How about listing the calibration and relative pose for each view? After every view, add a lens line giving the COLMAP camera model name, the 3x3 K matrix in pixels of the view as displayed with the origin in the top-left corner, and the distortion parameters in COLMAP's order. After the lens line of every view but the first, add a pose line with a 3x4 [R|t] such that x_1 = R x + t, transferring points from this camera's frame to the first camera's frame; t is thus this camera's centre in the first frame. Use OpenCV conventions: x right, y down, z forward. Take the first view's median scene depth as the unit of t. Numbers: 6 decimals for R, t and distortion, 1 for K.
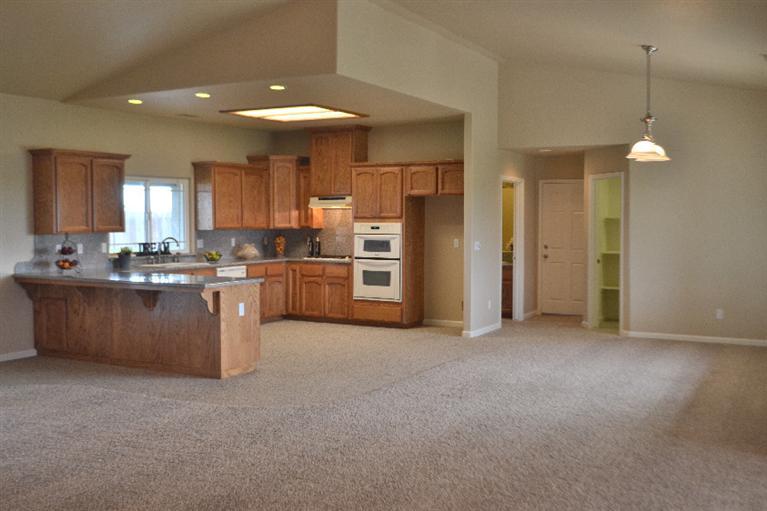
lens RADIAL K [[821.4, 0, 381.0], [0, 821.4, 254.5], [0, 0, 1]] dist [-0.061004, 0.000000]
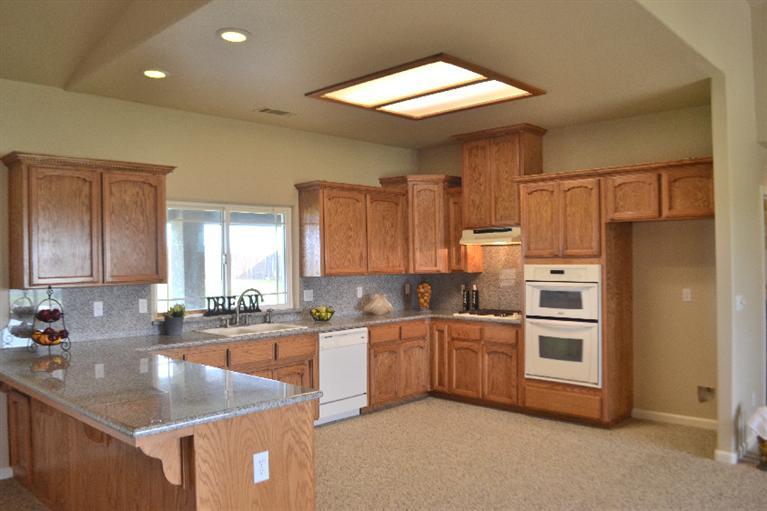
lens RADIAL K [[614.5, 0, 376.1], [0, 614.5, 252.5], [0, 0, 1]] dist [-0.082468, 0.014836]
pose [[0.962677, -0.015655, -0.270199, -0.015476], [0.000740, 0.998474, -0.055217, -0.022620], [0.270651, 0.052956, 0.961220, 0.523089]]
